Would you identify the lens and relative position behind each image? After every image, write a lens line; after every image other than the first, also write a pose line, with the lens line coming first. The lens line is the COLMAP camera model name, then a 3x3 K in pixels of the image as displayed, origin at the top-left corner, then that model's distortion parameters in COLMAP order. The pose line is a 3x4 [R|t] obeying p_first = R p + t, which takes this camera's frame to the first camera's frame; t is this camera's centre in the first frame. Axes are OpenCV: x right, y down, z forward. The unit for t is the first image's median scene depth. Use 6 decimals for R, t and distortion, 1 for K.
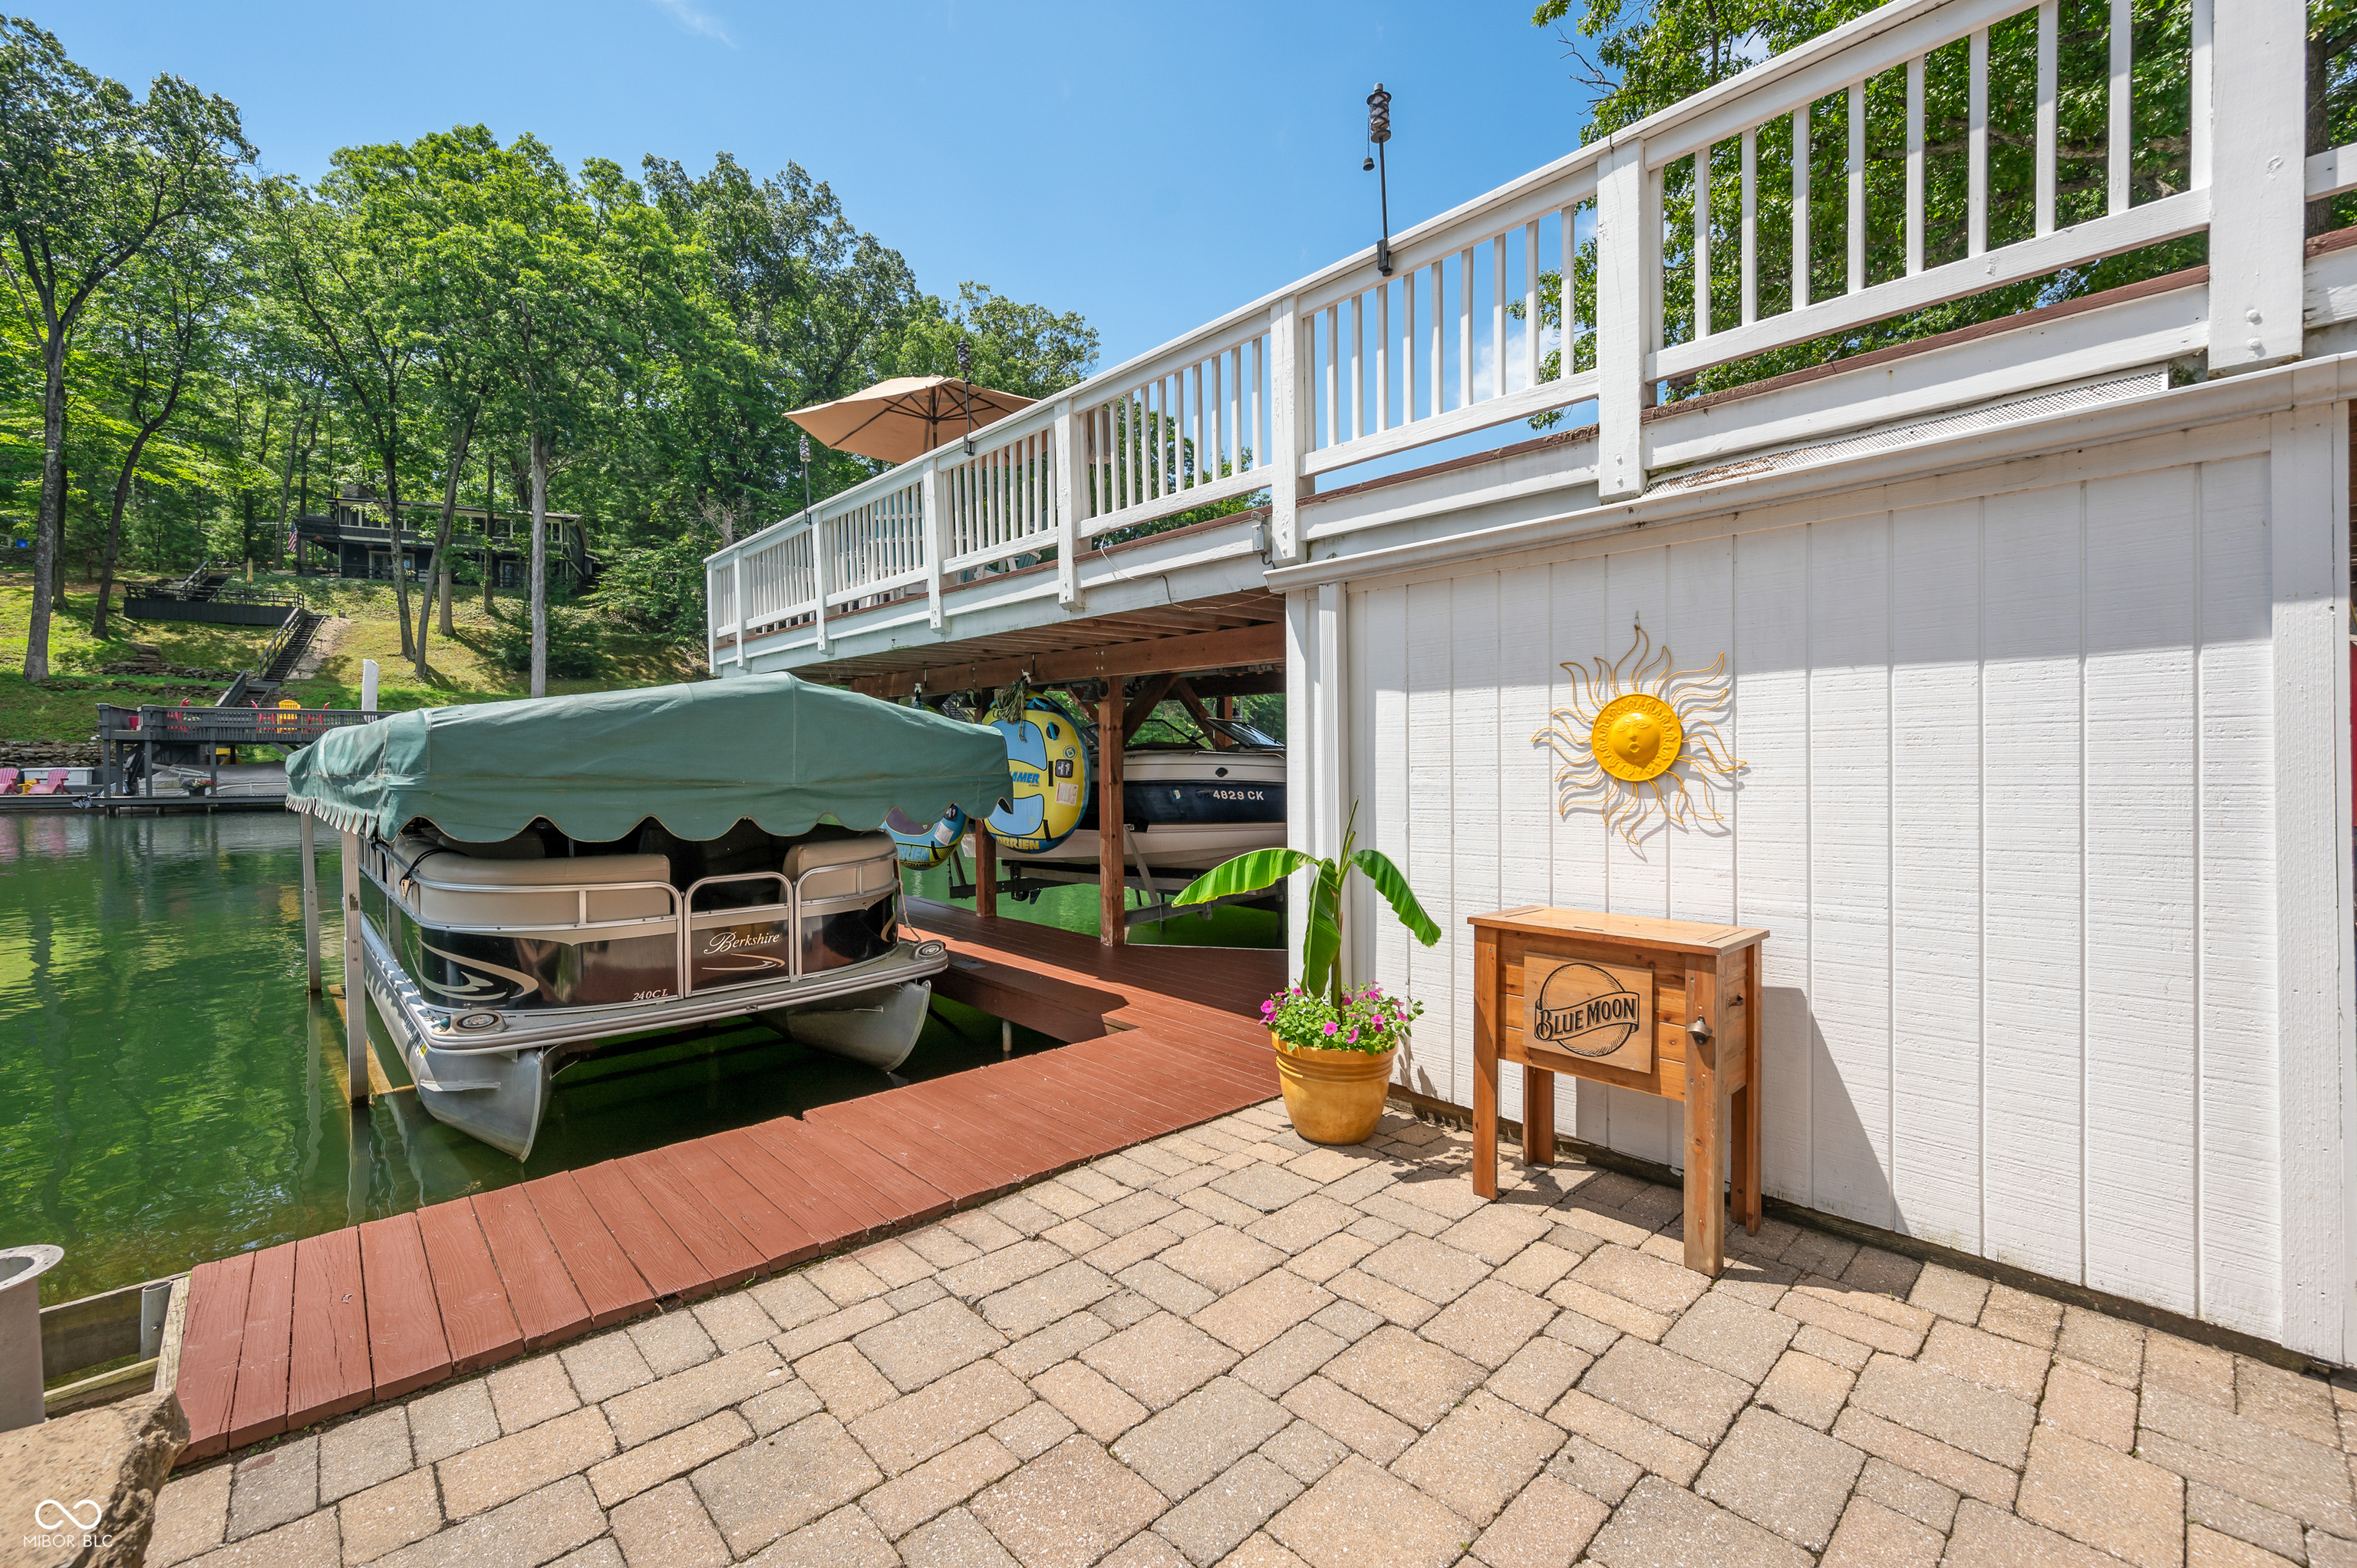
lens RADIAL K [[951.9, 0, 1181.9], [0, 951.9, 779.8], [0, 0, 1]] dist [-0.007454, 0.001925]
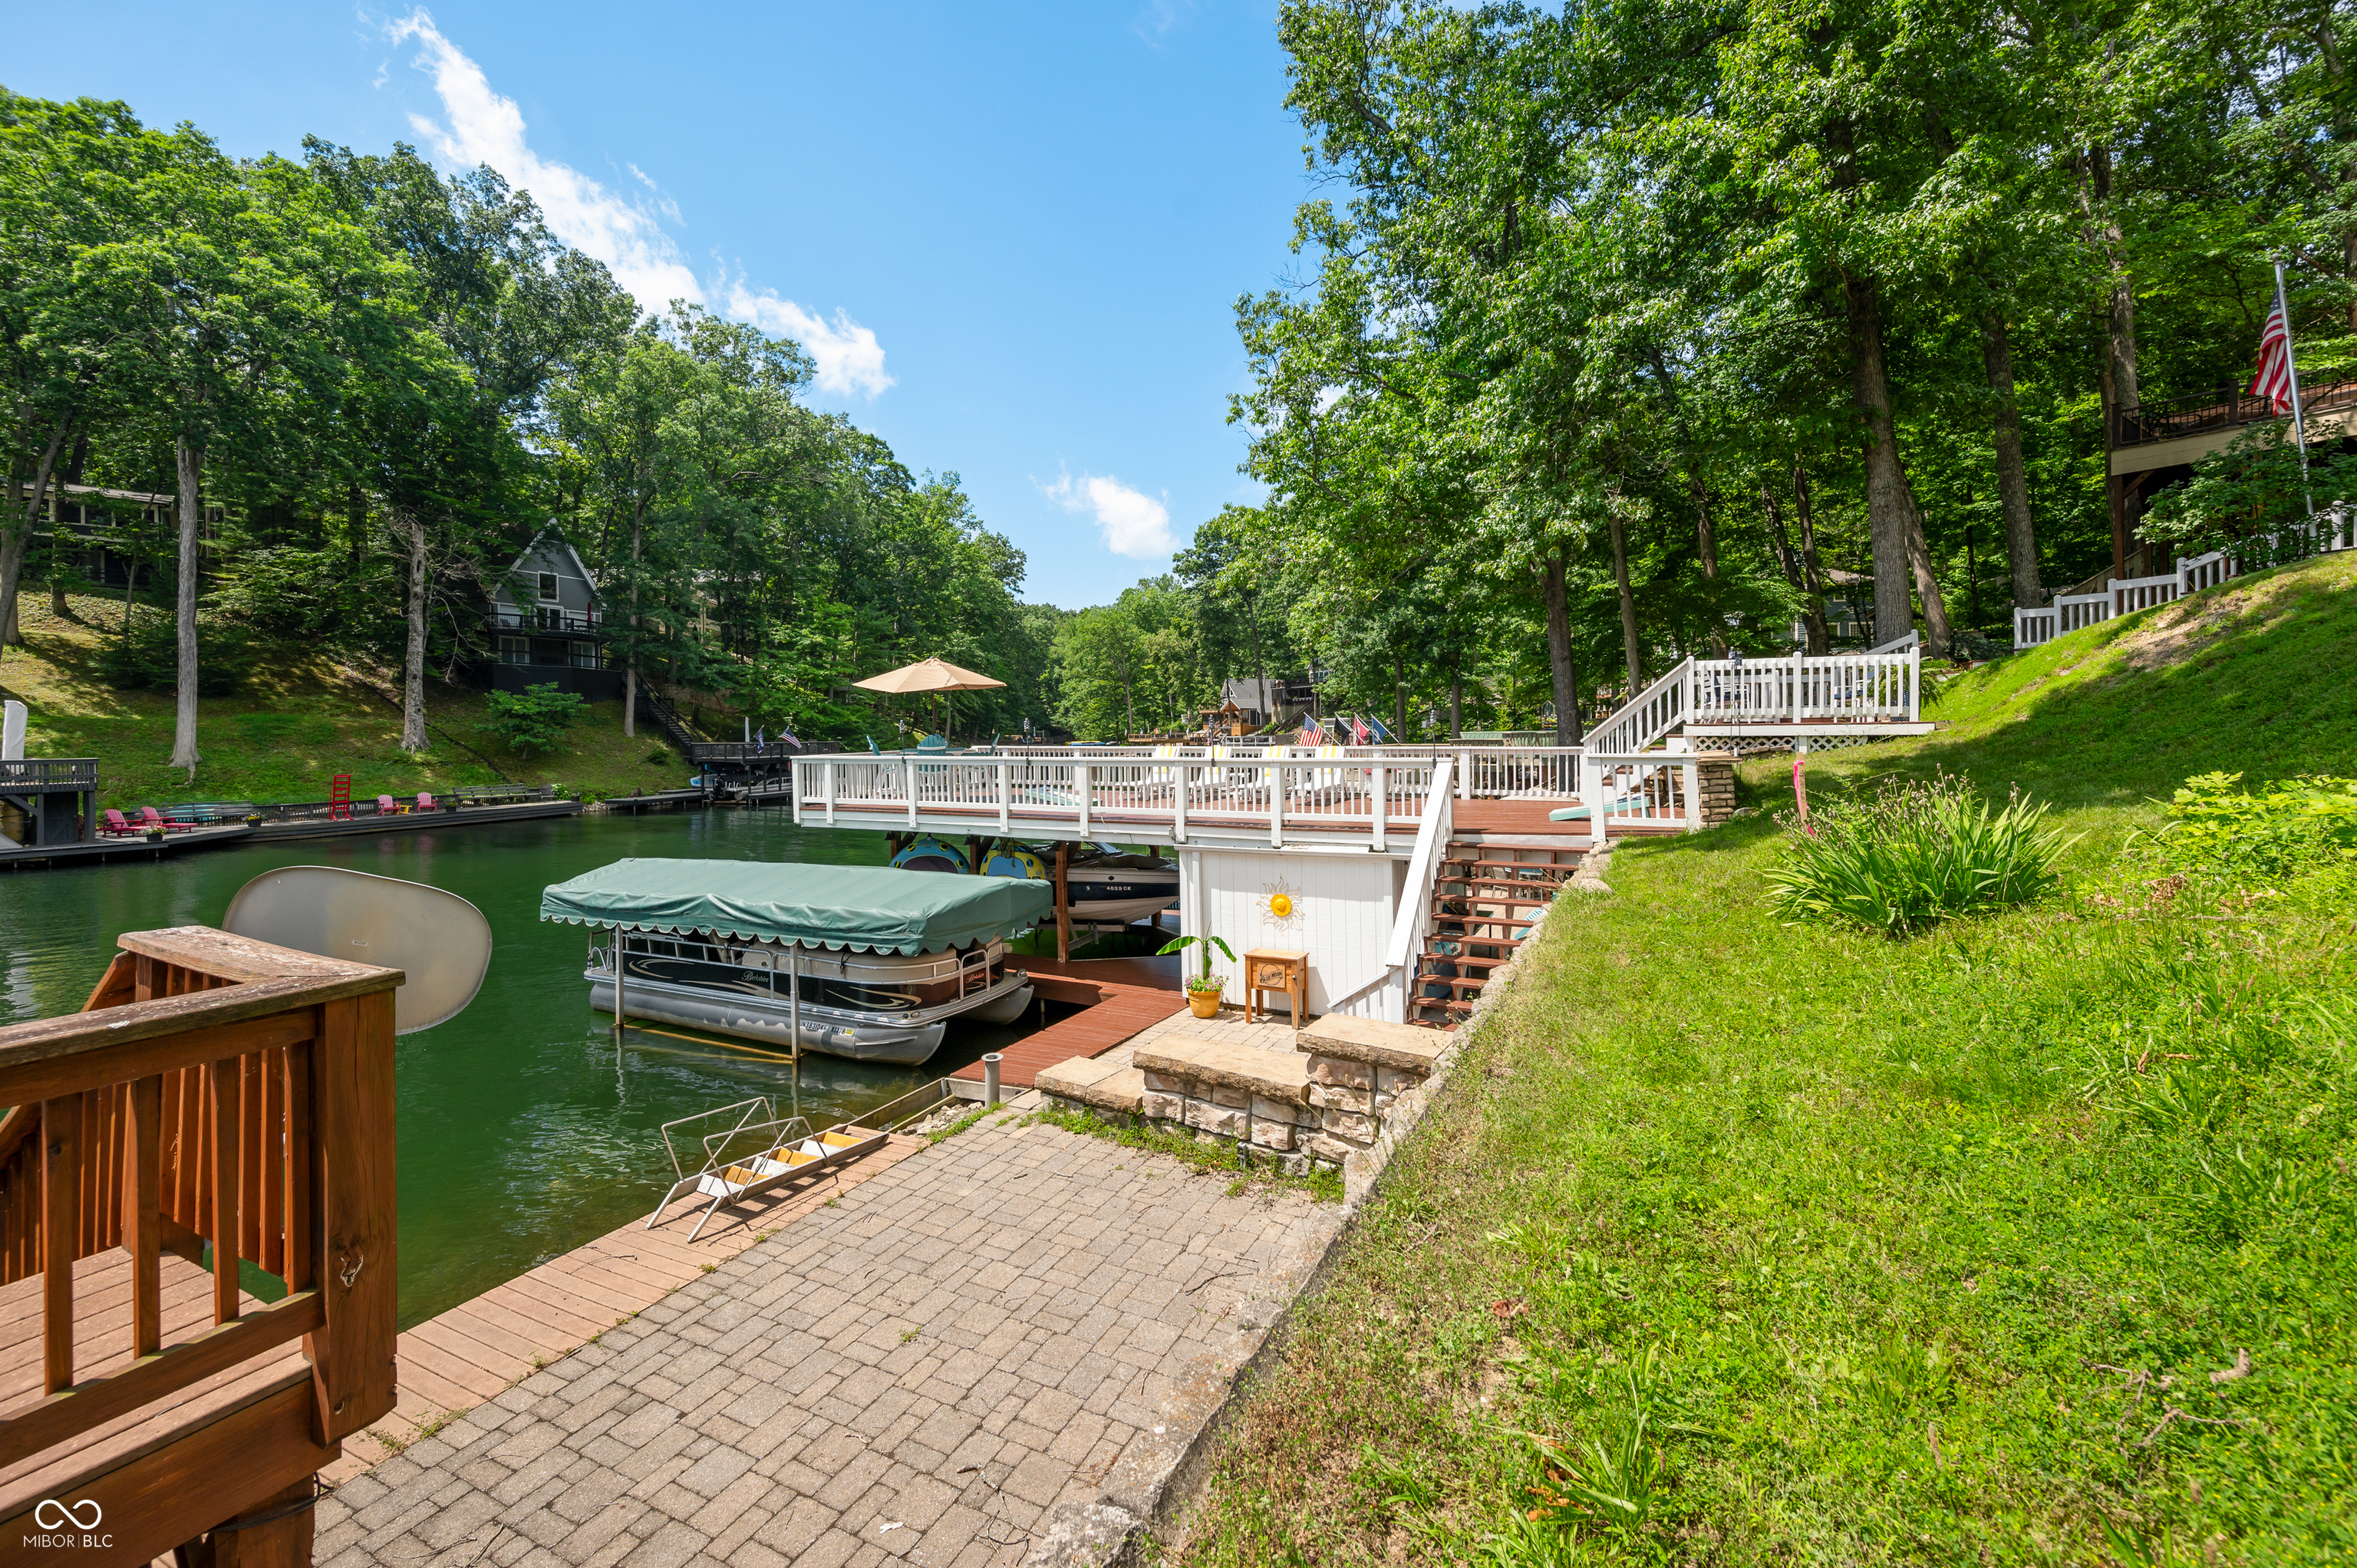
lens RADIAL K [[951.9, 0, 1191.0], [0, 951.9, 761.2], [0, 0, 1]] dist [-0.007454, 0.001925]
pose [[0.942632, -0.016997, 0.333400, -0.862789], [0.016055, 0.999856, 0.005580, -0.487459], [-0.333446, 0.000093, 0.942769, -1.898872]]
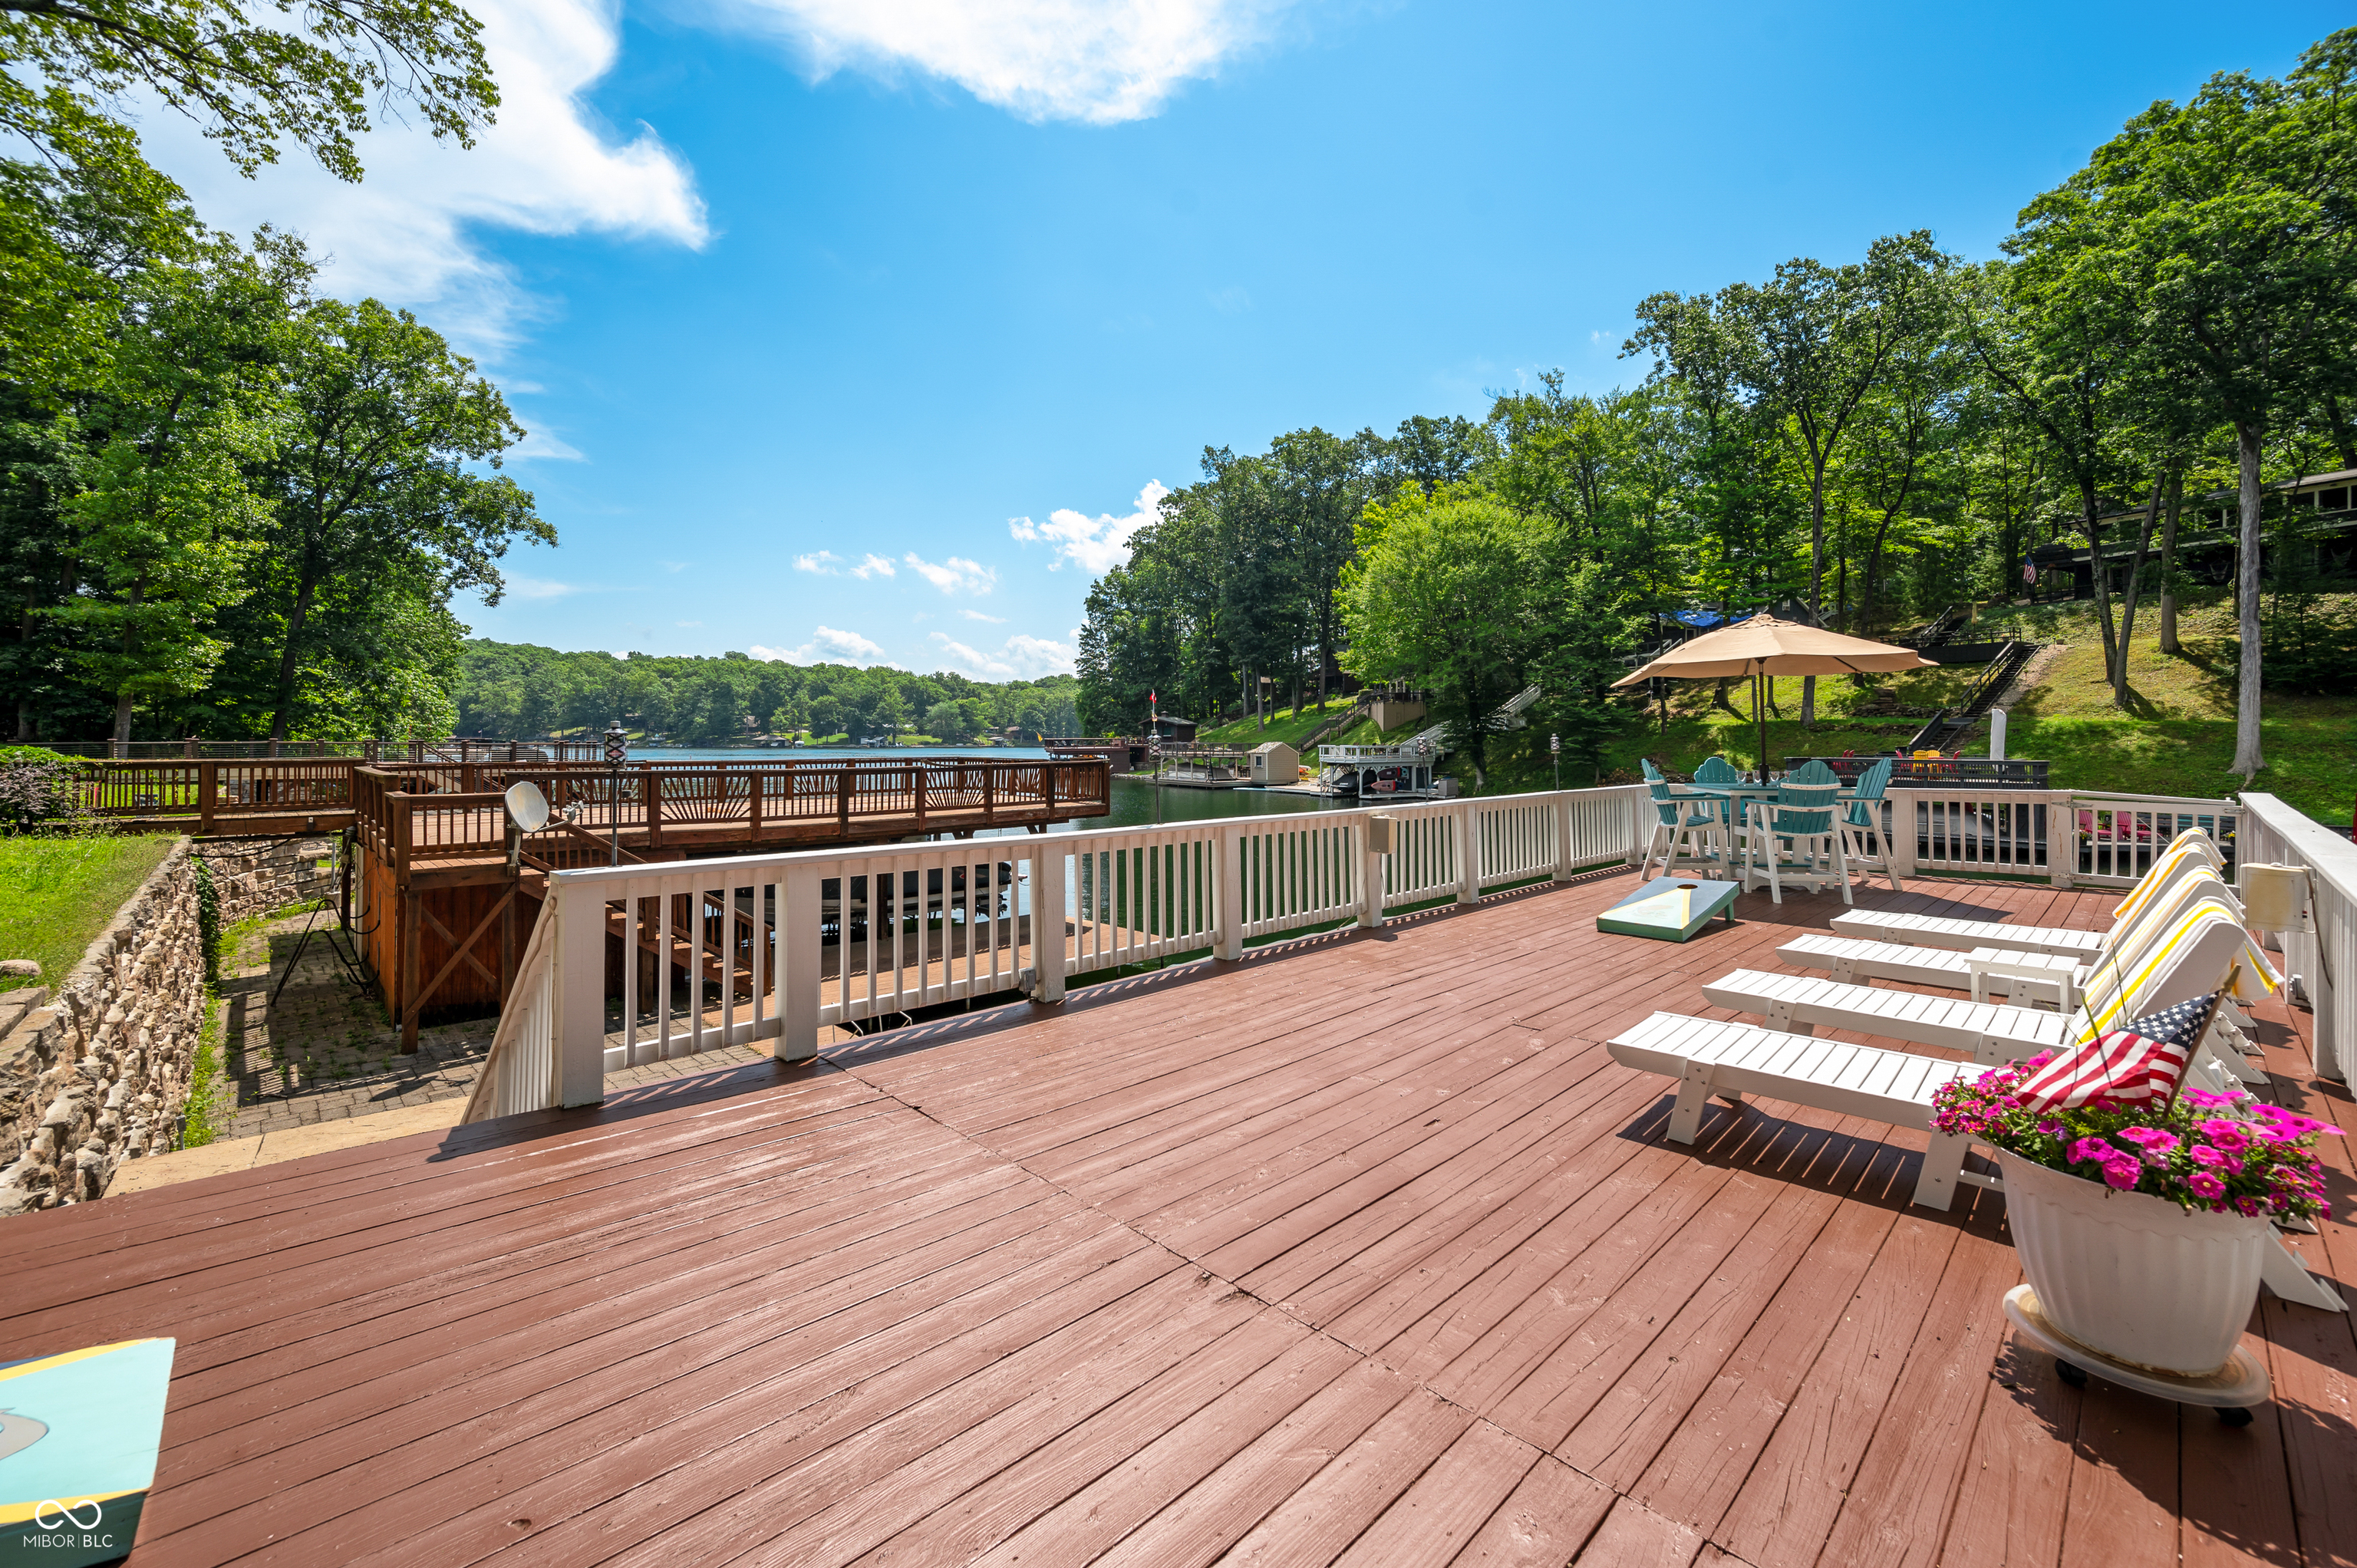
lens RADIAL K [[951.9, 0, 1180.5], [0, 951.9, 732.6], [0, 0, 1]] dist [-0.007454, 0.001925]
pose [[0.007655, -0.003636, -0.999964, 1.473339], [-0.030259, 0.999535, -0.003866, -0.597607], [0.999513, 0.030287, 0.007542, 0.823451]]
